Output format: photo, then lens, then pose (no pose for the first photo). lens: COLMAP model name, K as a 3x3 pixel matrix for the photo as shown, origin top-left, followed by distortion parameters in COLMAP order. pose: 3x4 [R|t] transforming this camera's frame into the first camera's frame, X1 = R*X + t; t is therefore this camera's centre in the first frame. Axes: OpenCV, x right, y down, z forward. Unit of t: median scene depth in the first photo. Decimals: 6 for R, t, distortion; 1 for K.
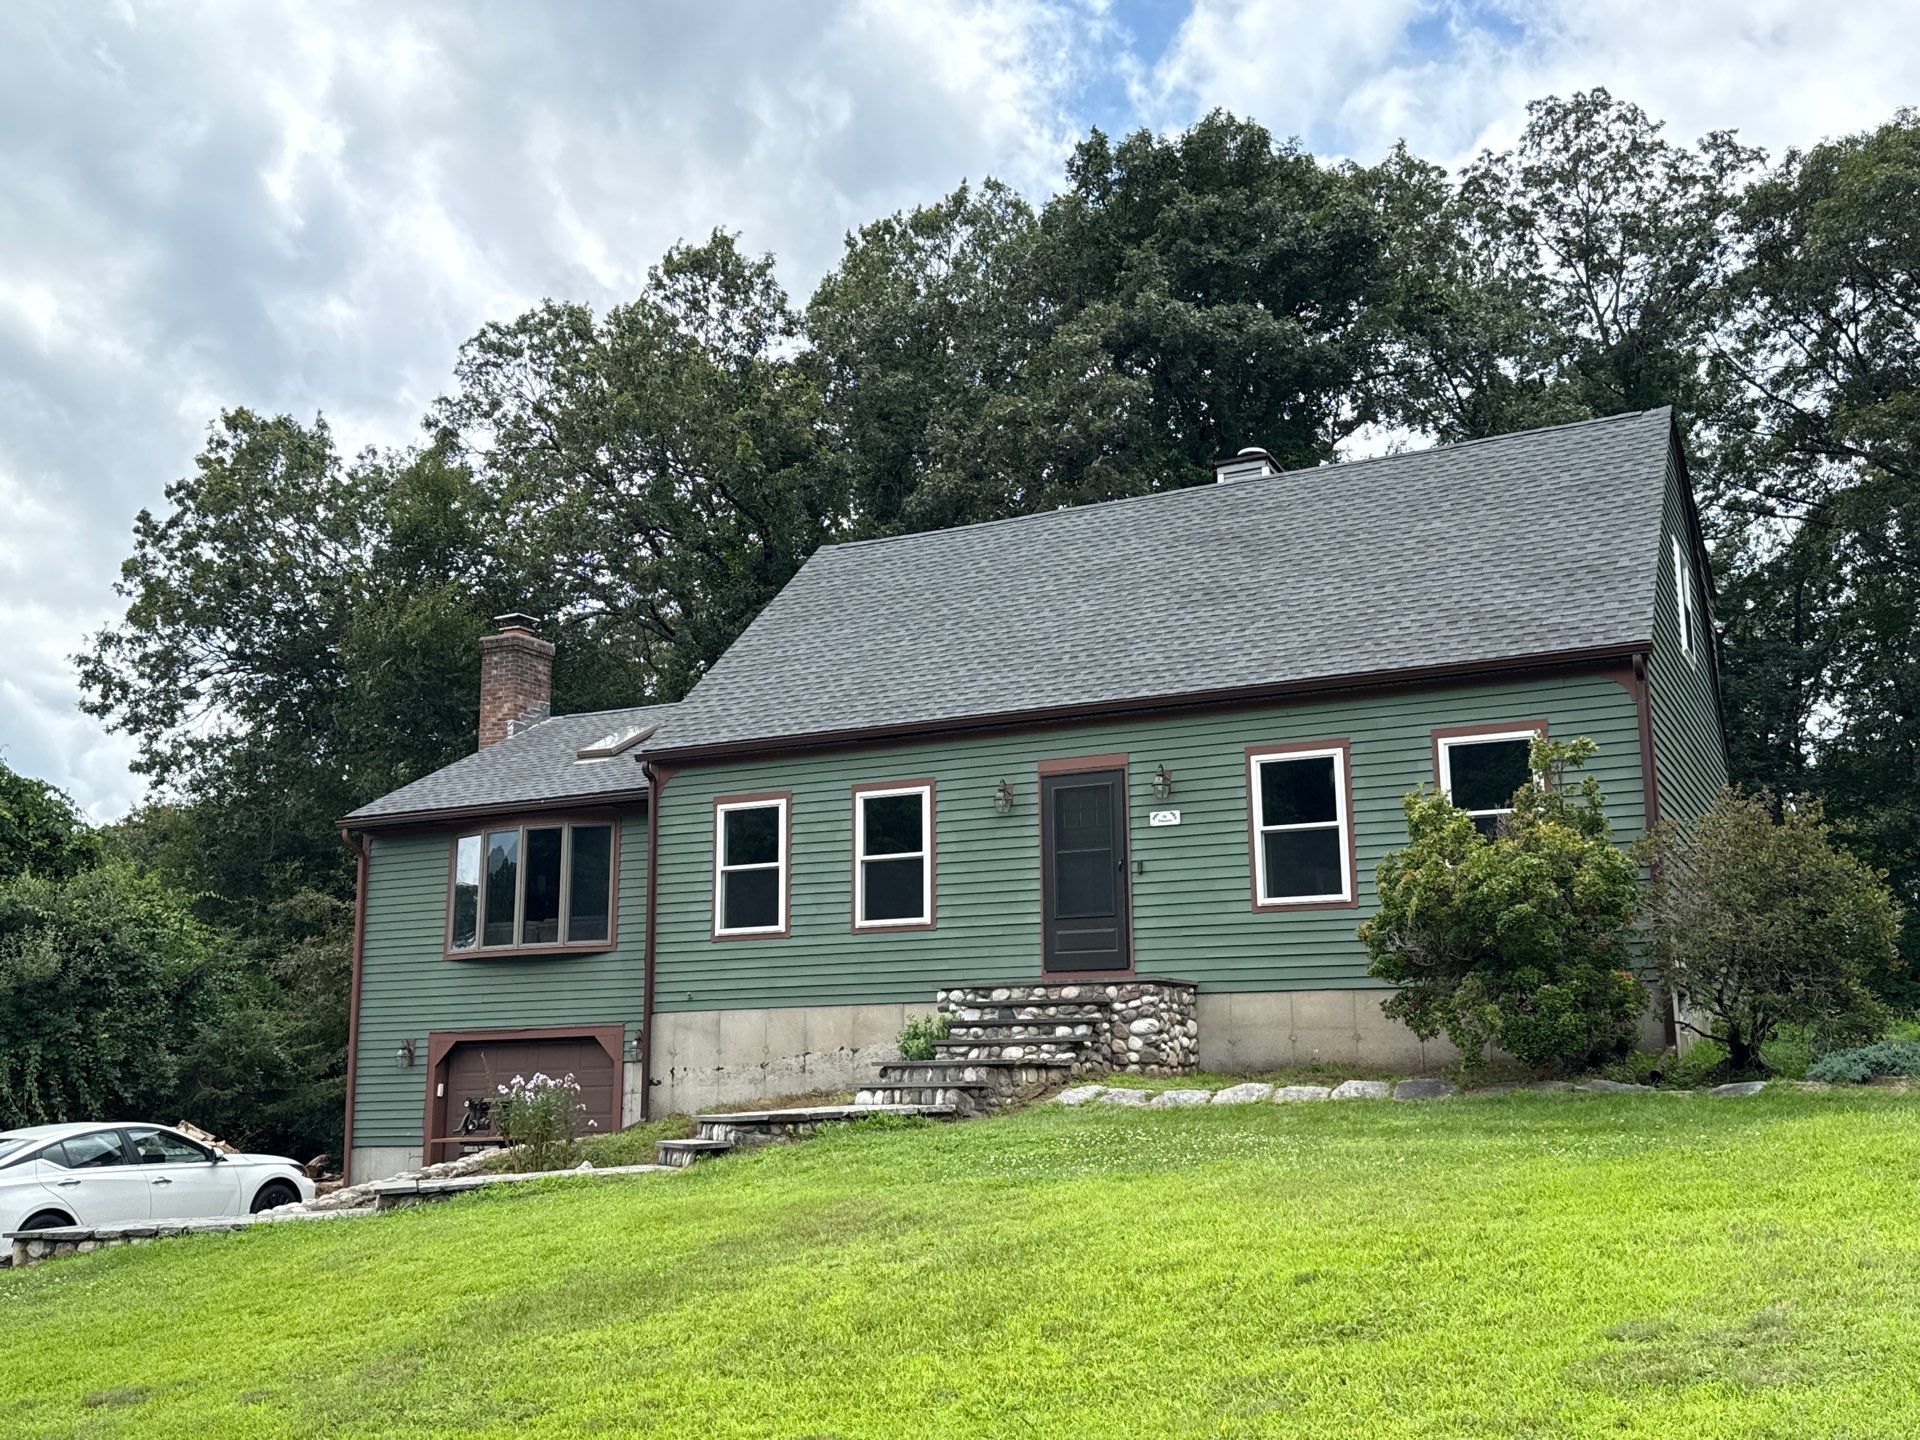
lens RADIAL K [[1883.1, 0, 955.4], [0, 1883.1, 714.2], [0, 0, 1]] dist [0.149927, -0.277470]
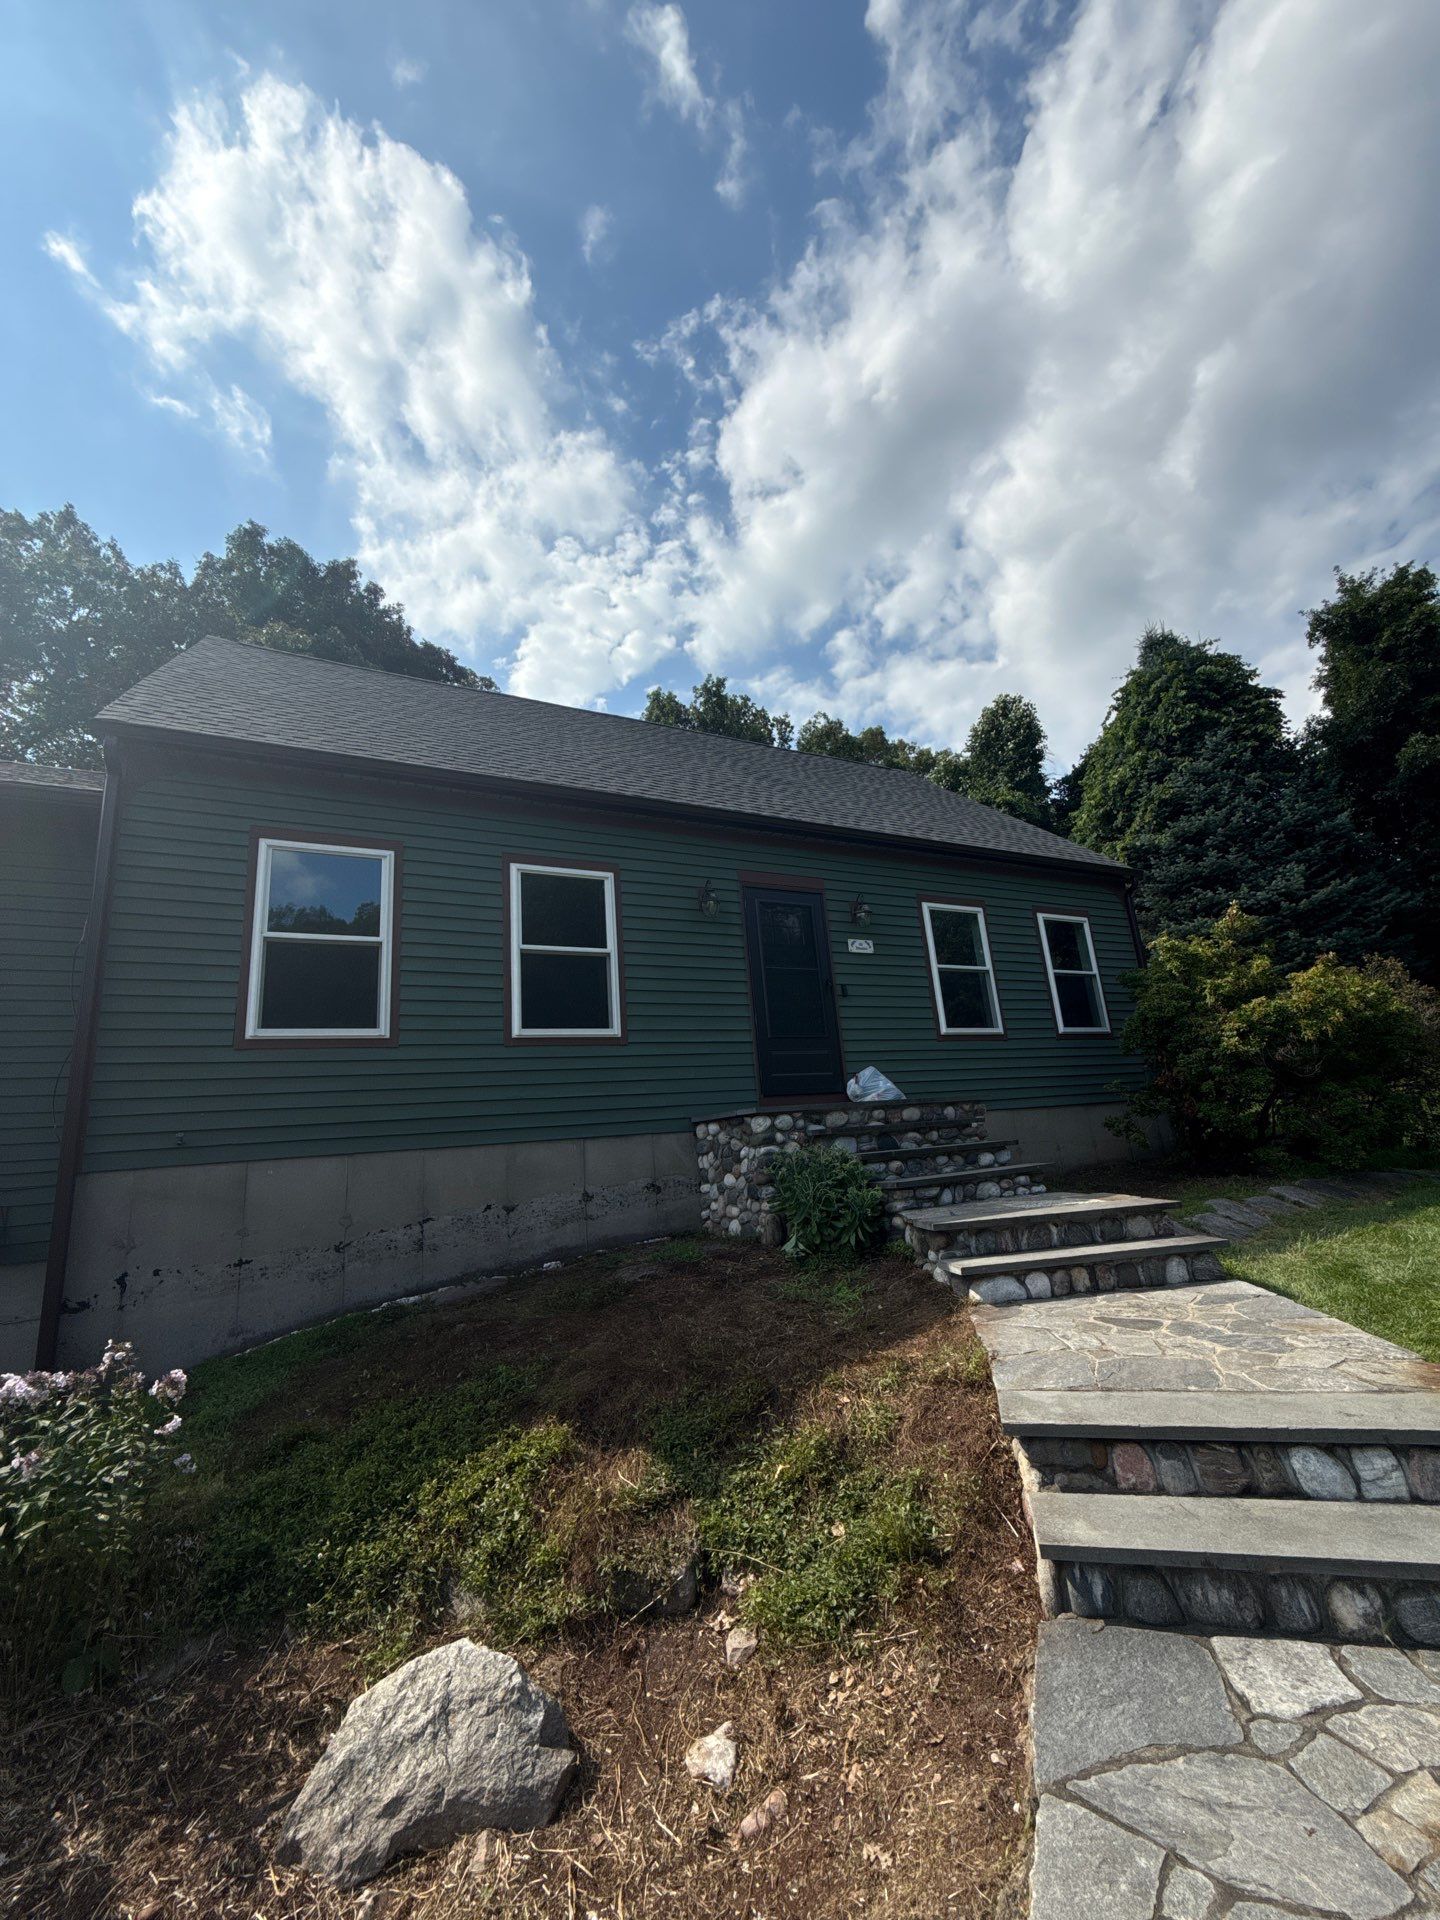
lens RADIAL K [[763.0, 0, 720.0], [0, 763.0, 960.0], [0, 0, 1]] dist [0.004021, 0.000037]
pose [[0.594856, 0.155986, 0.788553, -0.245254], [-0.087765, 0.987730, -0.129179, 0.115448], [-0.799027, 0.007635, 0.601247, 0.761687]]
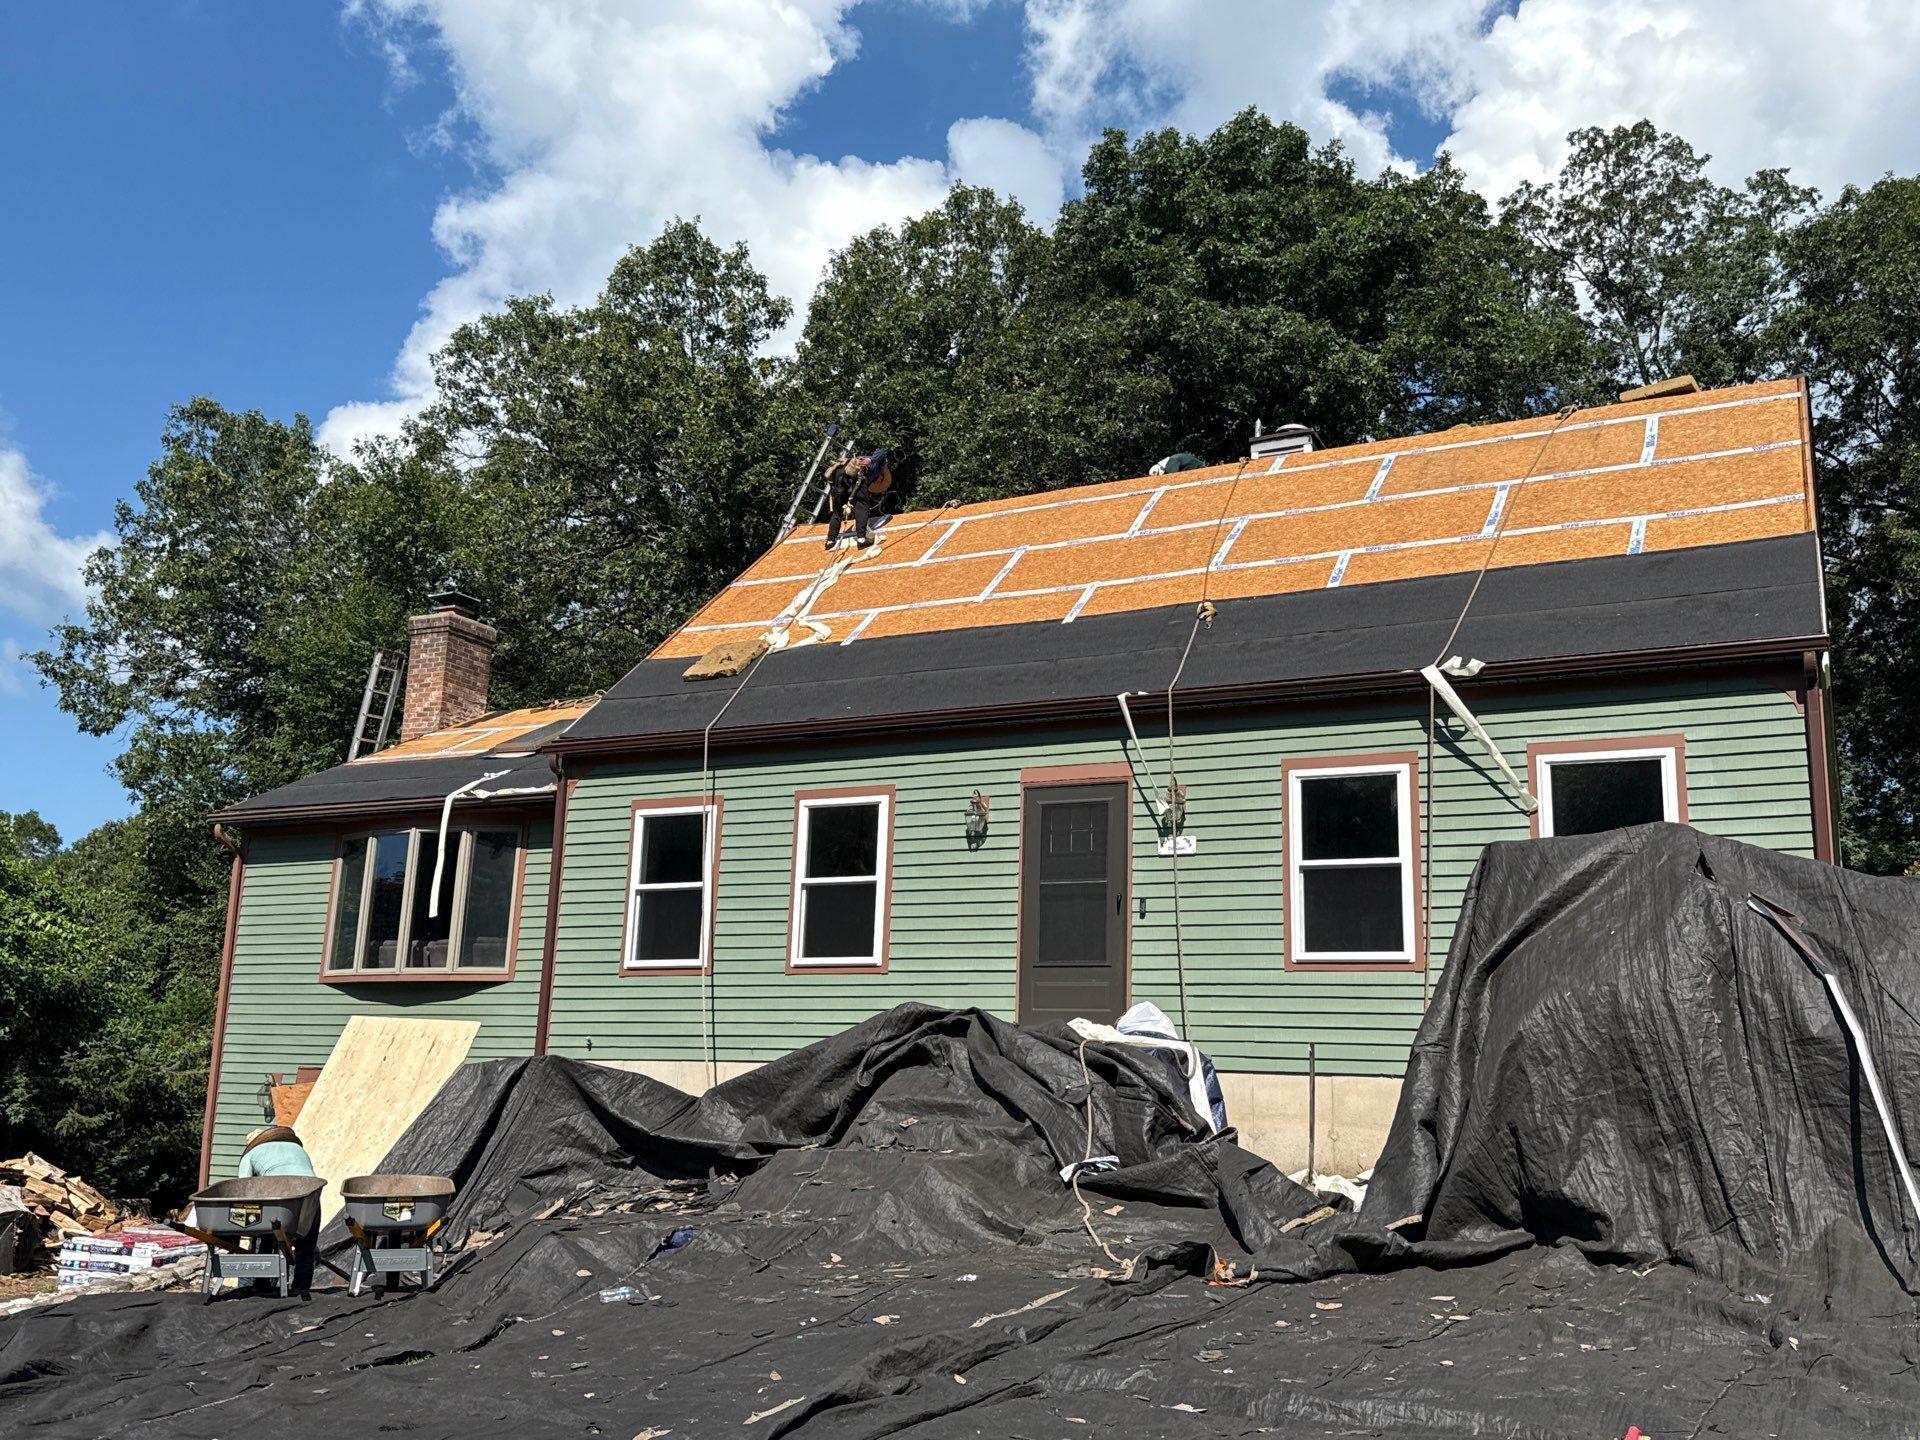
lens RADIAL K [[1738.2, 0, 957.6], [0, 1738.2, 718.3], [0, 0, 1]] dist [0.163310, -0.338027]
pose [[0.999156, 0.039293, -0.011979, 0.023818], [-0.039542, 0.998992, -0.021238, 0.019771], [0.011132, 0.021694, 0.999703, 0.247757]]
